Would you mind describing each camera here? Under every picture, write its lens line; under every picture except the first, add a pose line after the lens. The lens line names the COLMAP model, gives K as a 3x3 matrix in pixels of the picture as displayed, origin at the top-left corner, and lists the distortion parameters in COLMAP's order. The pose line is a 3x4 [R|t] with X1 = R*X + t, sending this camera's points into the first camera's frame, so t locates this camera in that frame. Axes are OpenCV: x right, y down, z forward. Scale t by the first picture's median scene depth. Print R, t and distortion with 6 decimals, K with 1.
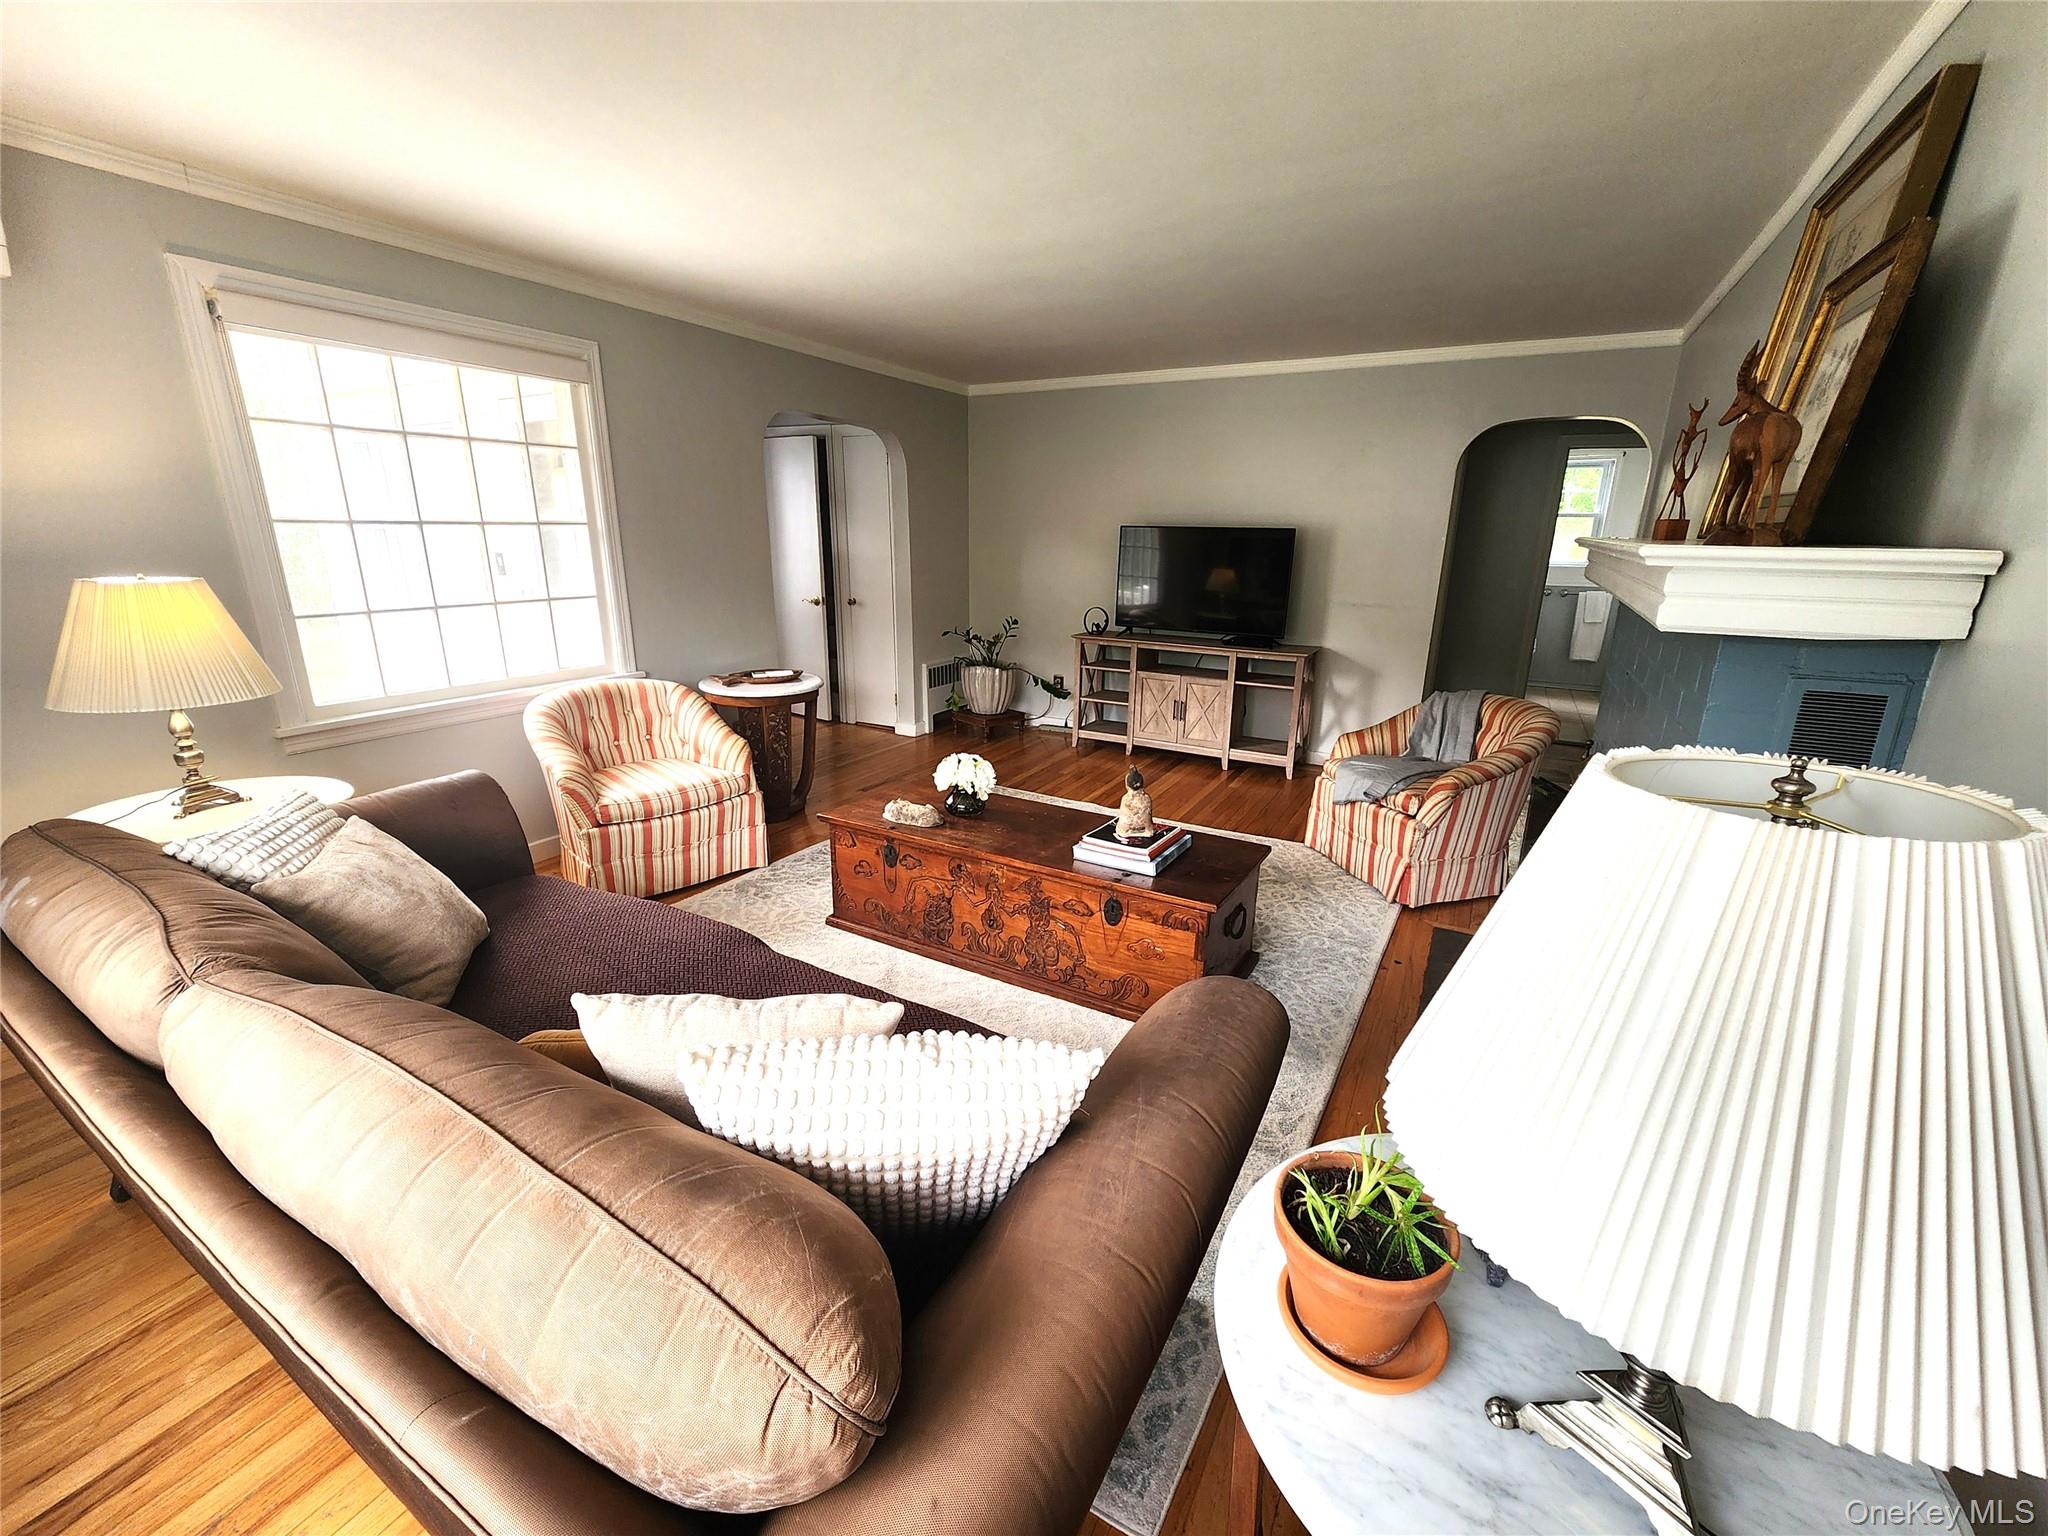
lens RADIAL K [[836.4, 0, 1024.0], [0, 836.4, 768.0], [0, 0, 1]] dist [0.000248, 0.000026]
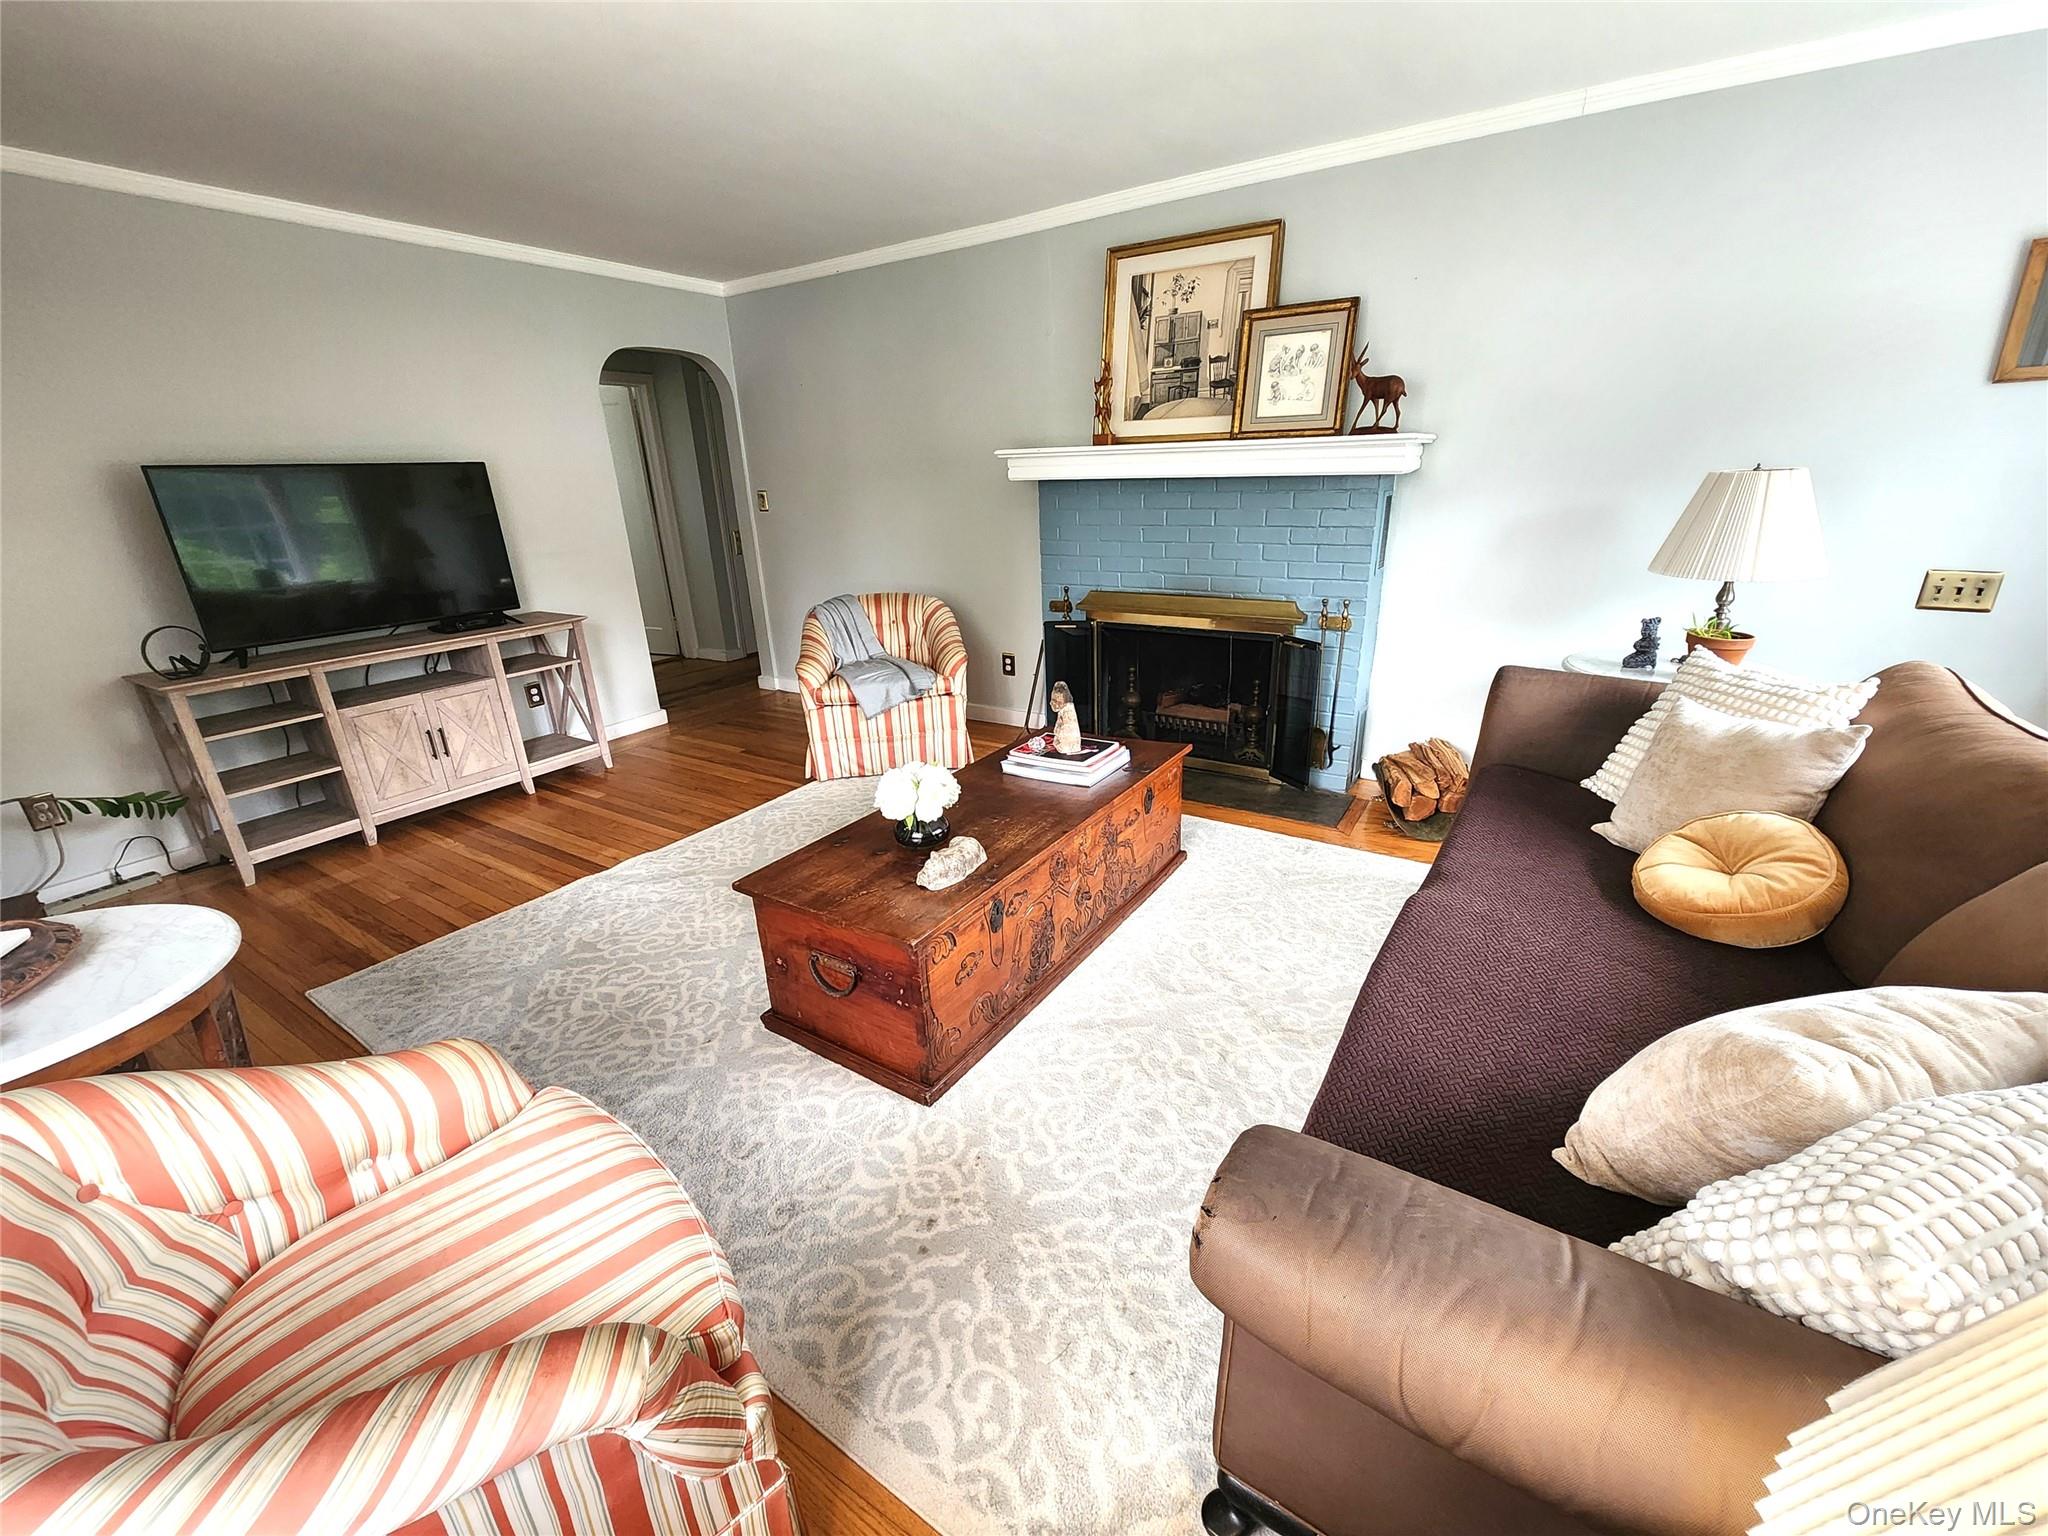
lens RADIAL K [[836.4, 0, 1024.0], [0, 836.4, 768.0], [0, 0, 1]] dist [0.000248, 0.000026]
pose [[0.053954, -0.355344, 0.933177, -0.424863], [0.304614, 0.895849, 0.323518, -0.125604], [-0.950946, 0.266804, 0.156578, 0.453986]]
